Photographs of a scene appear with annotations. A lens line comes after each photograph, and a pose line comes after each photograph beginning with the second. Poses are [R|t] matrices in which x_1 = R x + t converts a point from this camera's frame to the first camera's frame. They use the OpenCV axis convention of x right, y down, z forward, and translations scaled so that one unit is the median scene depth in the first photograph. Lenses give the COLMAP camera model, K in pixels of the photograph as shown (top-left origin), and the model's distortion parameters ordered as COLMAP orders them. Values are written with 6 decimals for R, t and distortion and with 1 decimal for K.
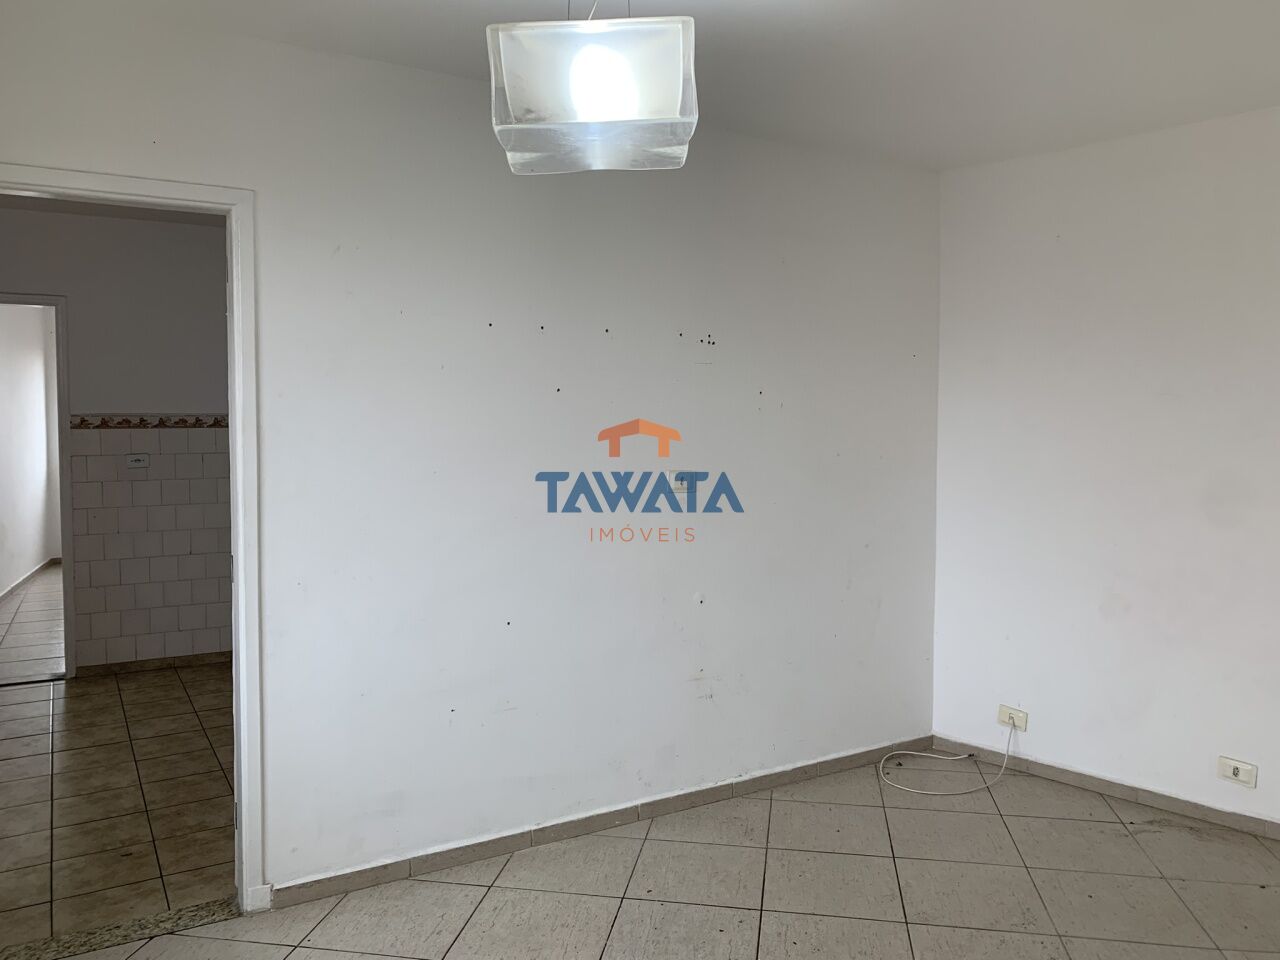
lens RADIAL K [[977.9, 0, 641.8], [0, 977.9, 473.9], [0, 0, 1]] dist [0.030277, -0.028903]
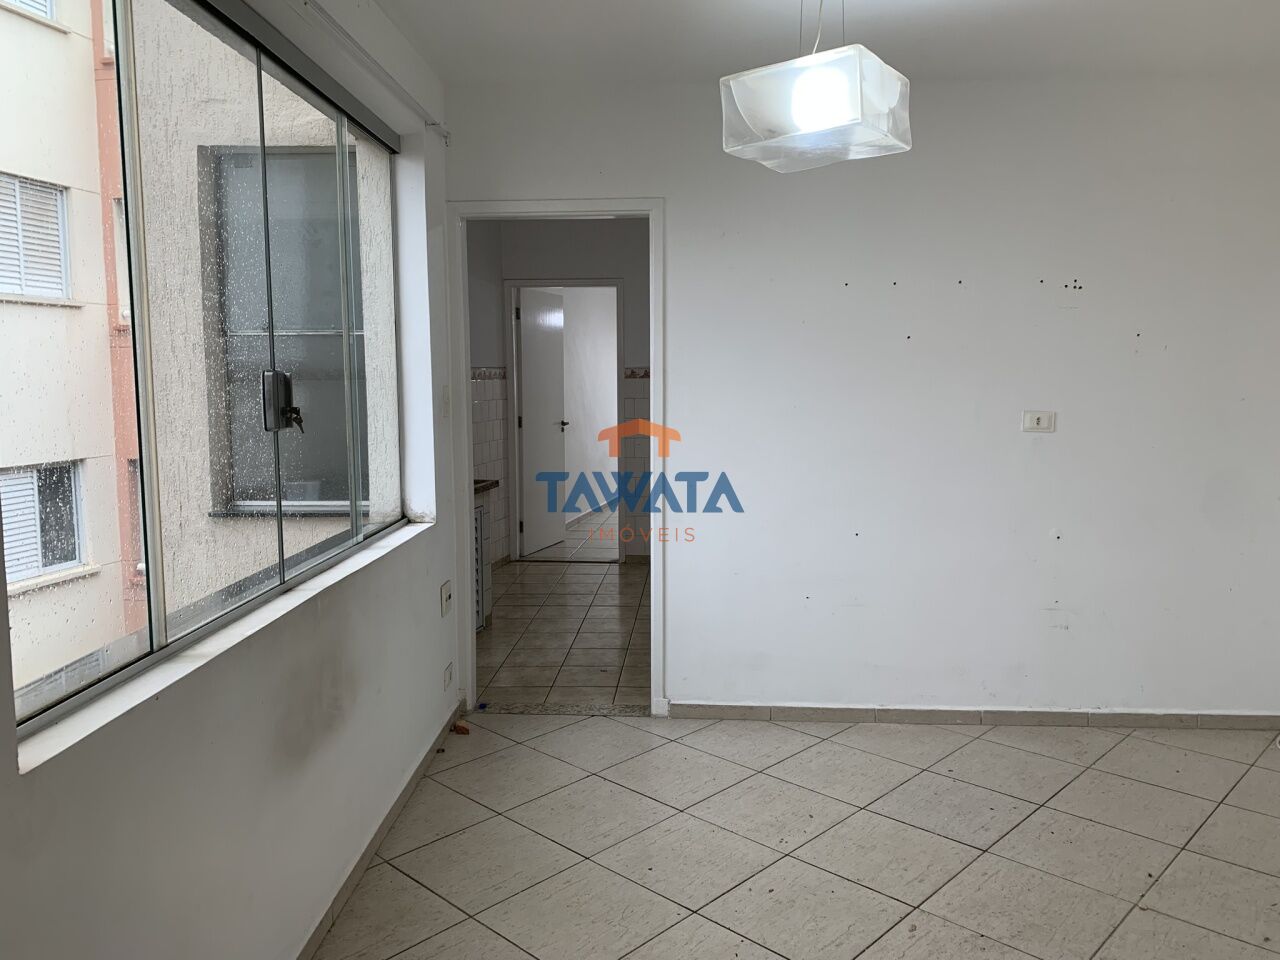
lens RADIAL K [[977.9, 0, 645.5], [0, 977.9, 481.1], [0, 0, 1]] dist [0.030277, -0.028903]
pose [[0.822112, 0.054827, -0.566679, 0.339333], [-0.025553, 0.997902, 0.059478, 0.023313], [0.568751, -0.034418, 0.821789, -0.140212]]
